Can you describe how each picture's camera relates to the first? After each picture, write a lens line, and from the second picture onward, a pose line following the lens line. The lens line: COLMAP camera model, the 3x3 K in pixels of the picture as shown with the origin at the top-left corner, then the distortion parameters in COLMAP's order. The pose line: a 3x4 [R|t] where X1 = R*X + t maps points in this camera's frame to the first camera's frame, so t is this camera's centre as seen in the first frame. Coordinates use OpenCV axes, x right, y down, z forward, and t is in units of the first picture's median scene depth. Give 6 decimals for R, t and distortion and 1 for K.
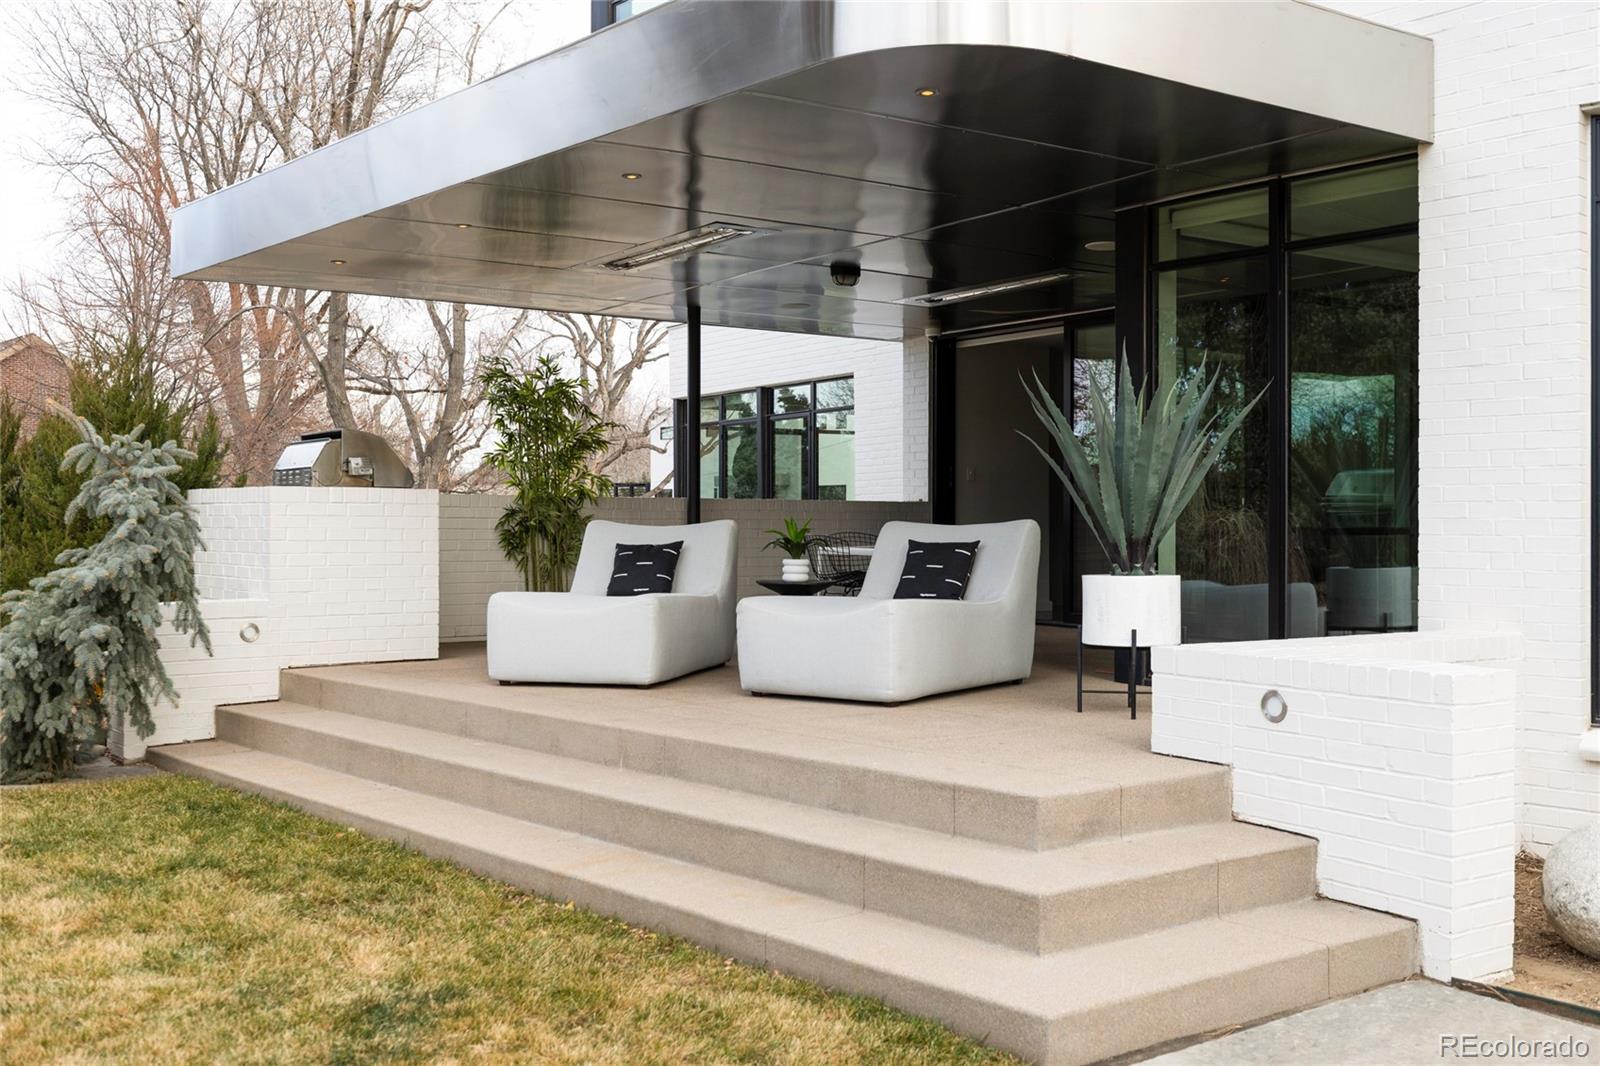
lens RADIAL K [[1526.1, 0, 800.1], [0, 1526.1, 518.2], [0, 0, 1]] dist [0.004685, 0.006619]
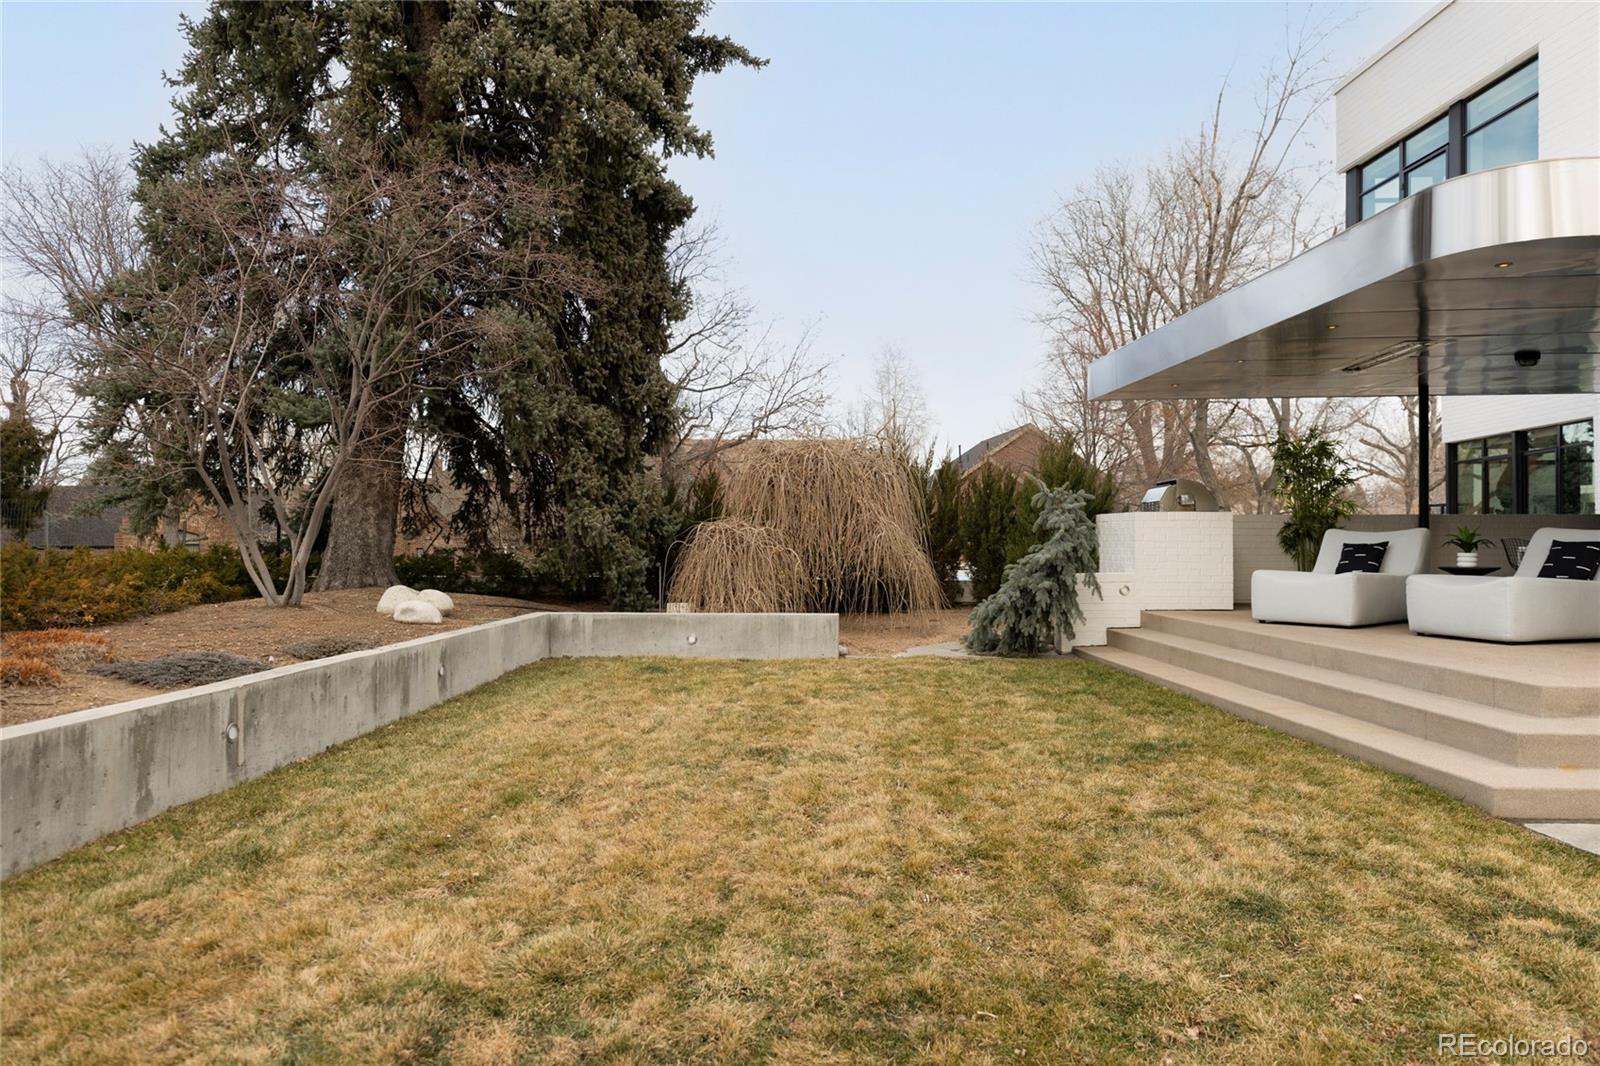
lens RADIAL K [[1103.9, 0, 800.0], [0, 1103.9, 533.0], [0, 0, 1]] dist [0.001457, 0.000931]
pose [[0.779110, -0.006584, -0.626853, 0.188284], [0.006171, 0.999977, -0.002833, 0.006327], [0.626857, -0.001661, 0.779133, -0.320802]]
